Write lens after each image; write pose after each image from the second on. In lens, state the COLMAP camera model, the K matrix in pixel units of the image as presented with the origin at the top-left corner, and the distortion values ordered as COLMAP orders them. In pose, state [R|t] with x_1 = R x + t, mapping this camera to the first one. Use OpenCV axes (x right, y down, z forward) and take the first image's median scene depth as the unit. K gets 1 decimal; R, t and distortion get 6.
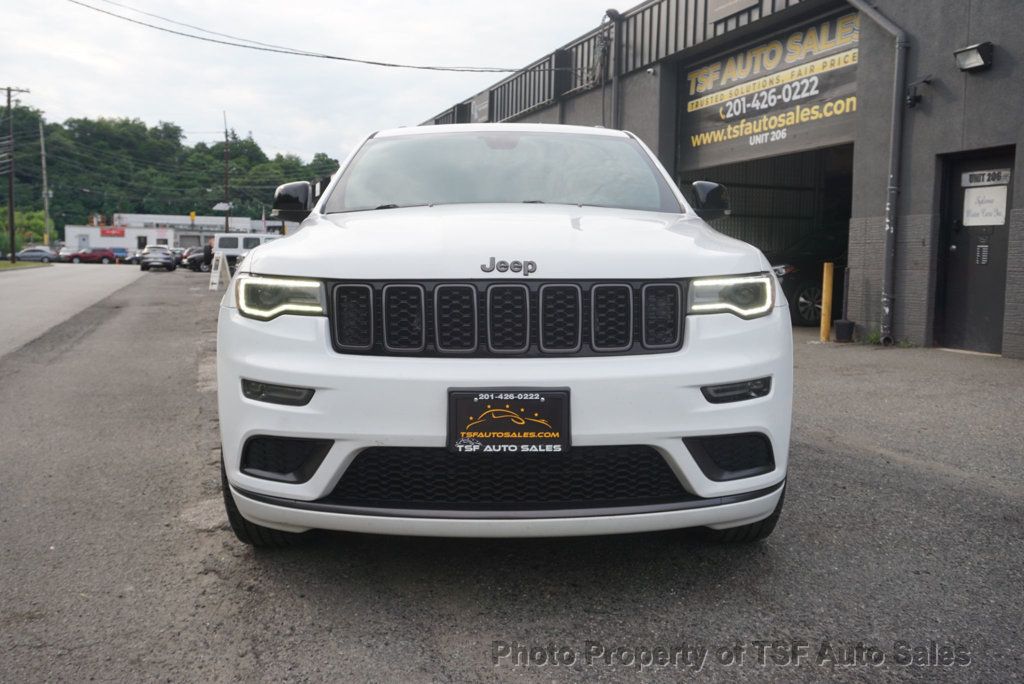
lens RADIAL K [[917.2, 0, 512.0], [0, 917.2, 342.0], [0, 0, 1]] dist [-0.008580, 0.001914]
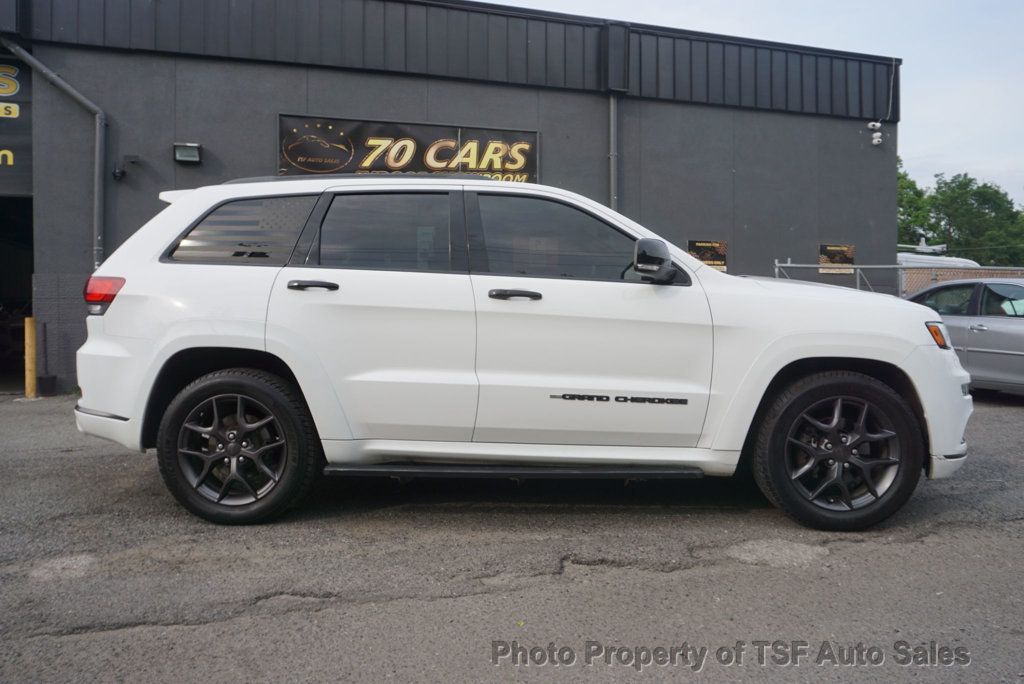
lens RADIAL K [[747.2, 0, 515.8], [0, 747.2, 346.2], [0, 0, 1]] dist [-0.027194, 0.006497]
pose [[0.028145, -0.051898, 0.998256, -0.366816], [0.096796, 0.994100, 0.048953, -0.038543], [-0.994906, 0.095249, 0.033002, 0.390723]]
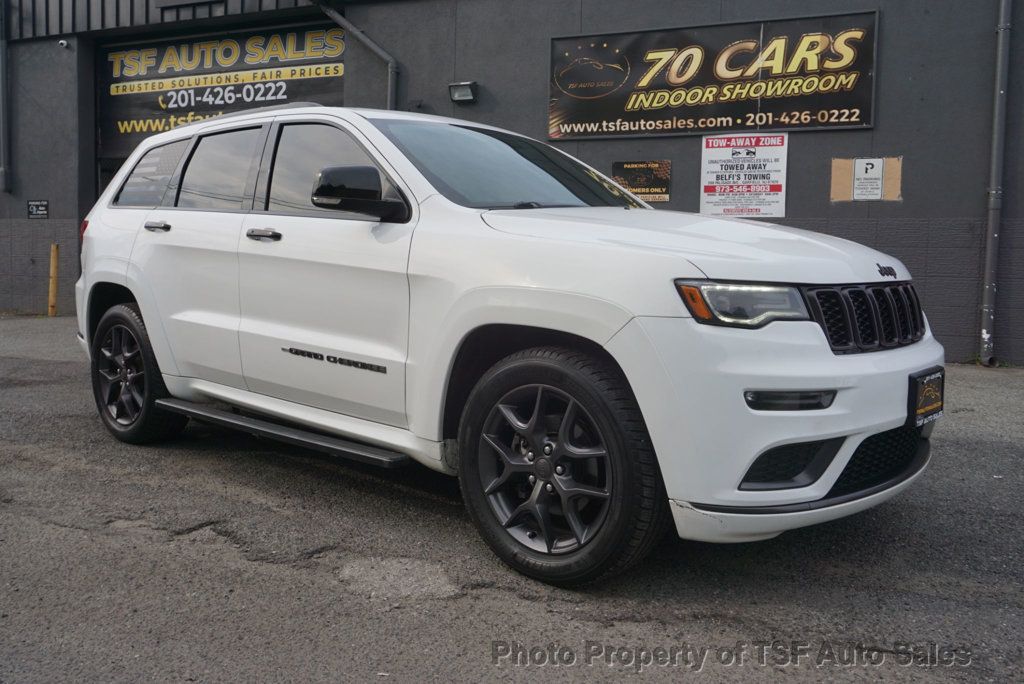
lens RADIAL K [[869.9, 0, 516.1], [0, 869.9, 338.9], [0, 0, 1]] dist [-0.009184, 0.000062]
pose [[0.655486, -0.067582, 0.752177, -0.252003], [0.059461, 0.997514, 0.037807, -0.013979], [-0.752863, 0.019944, 0.657875, 0.131208]]
